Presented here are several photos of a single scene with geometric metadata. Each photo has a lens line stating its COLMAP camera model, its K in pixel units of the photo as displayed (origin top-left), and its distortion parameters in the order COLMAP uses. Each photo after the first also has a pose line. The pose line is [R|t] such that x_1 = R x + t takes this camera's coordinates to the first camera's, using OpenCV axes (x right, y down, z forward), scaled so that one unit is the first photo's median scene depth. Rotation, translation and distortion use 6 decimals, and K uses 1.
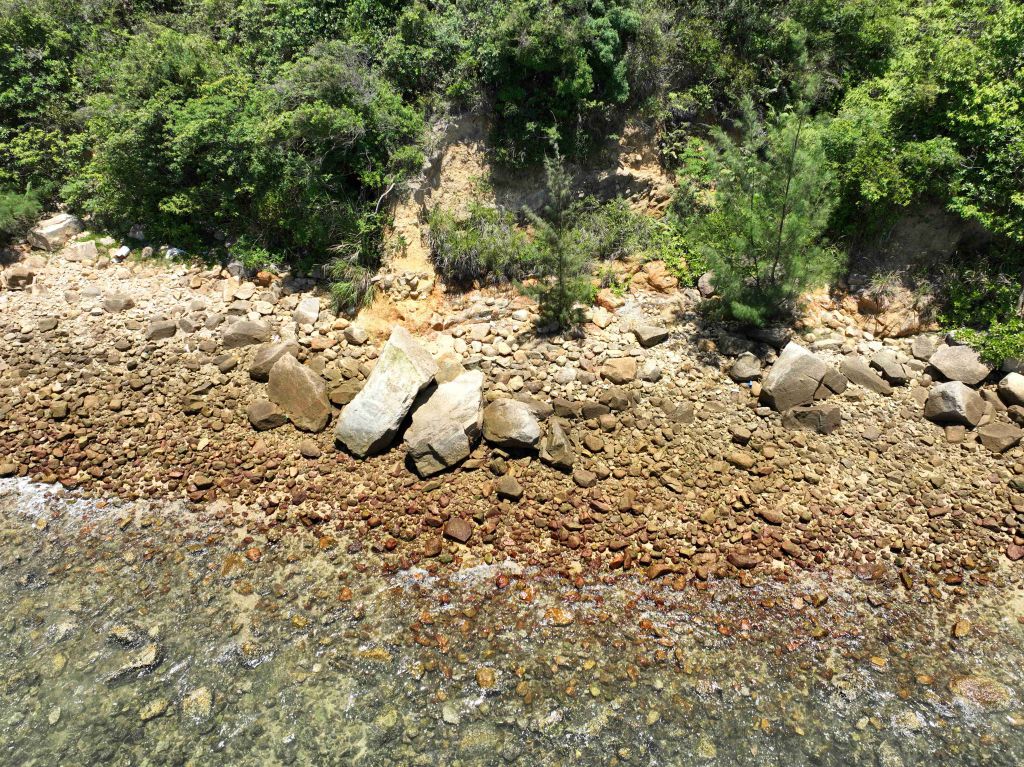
lens RADIAL K [[781.7, 0, 518.9], [0, 781.7, 382.4], [0, 0, 1]] dist [0.006928, -0.002696]
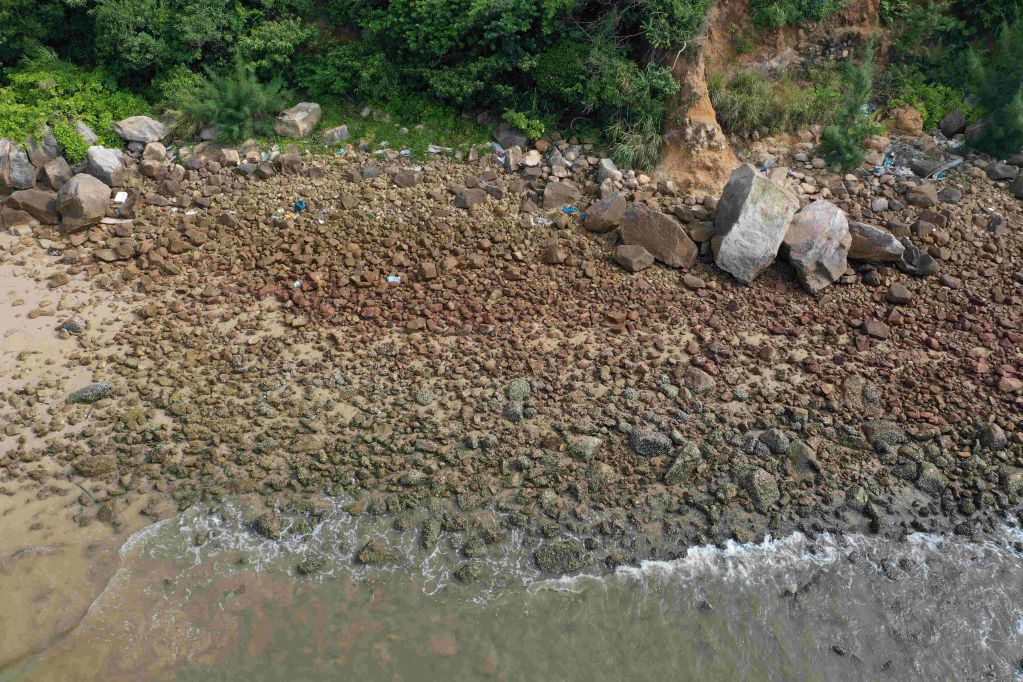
lens RADIAL K [[809.7, 0, 511.5], [0, 809.7, 341.0], [0, 0, 1]] dist [-0.008980, -0.009155]
pose [[0.985420, -0.096310, 0.140255, -0.593613], [0.096390, 0.995324, 0.006235, 0.118275], [-0.140200, 0.007375, 0.990096, -0.032080]]
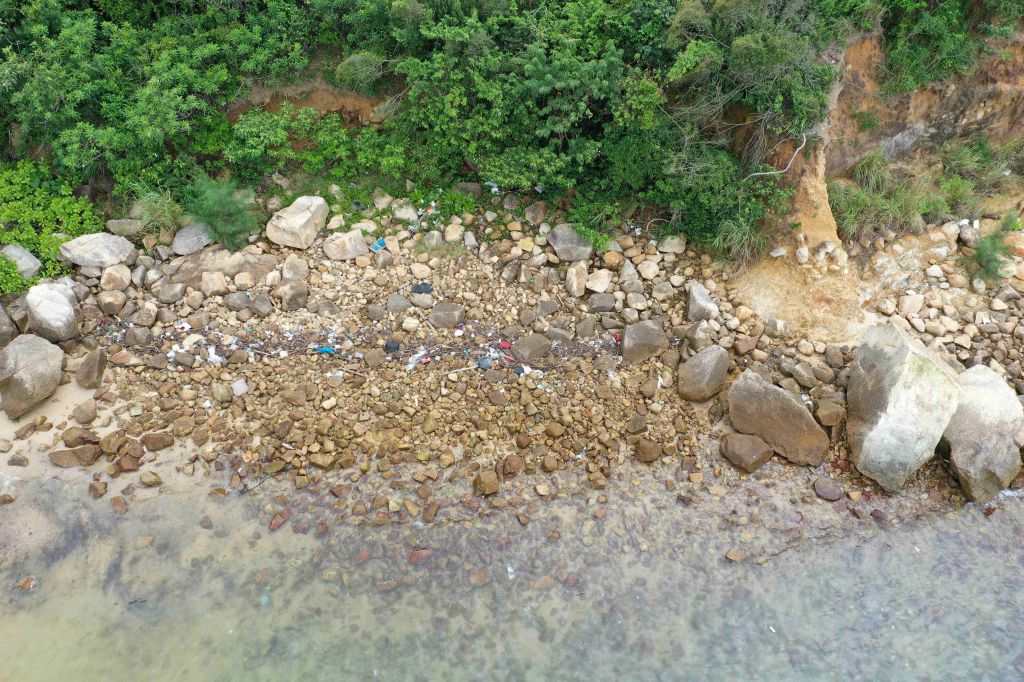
lens RADIAL K [[795.2, 0, 510.3], [0, 795.2, 347.6], [0, 0, 1]] dist [-0.011759, -0.002449]
pose [[0.980303, -0.128984, 0.149563, -0.620861], [0.105884, 0.982491, 0.153295, -0.200304], [-0.166717, -0.134440, 0.976796, 0.234736]]
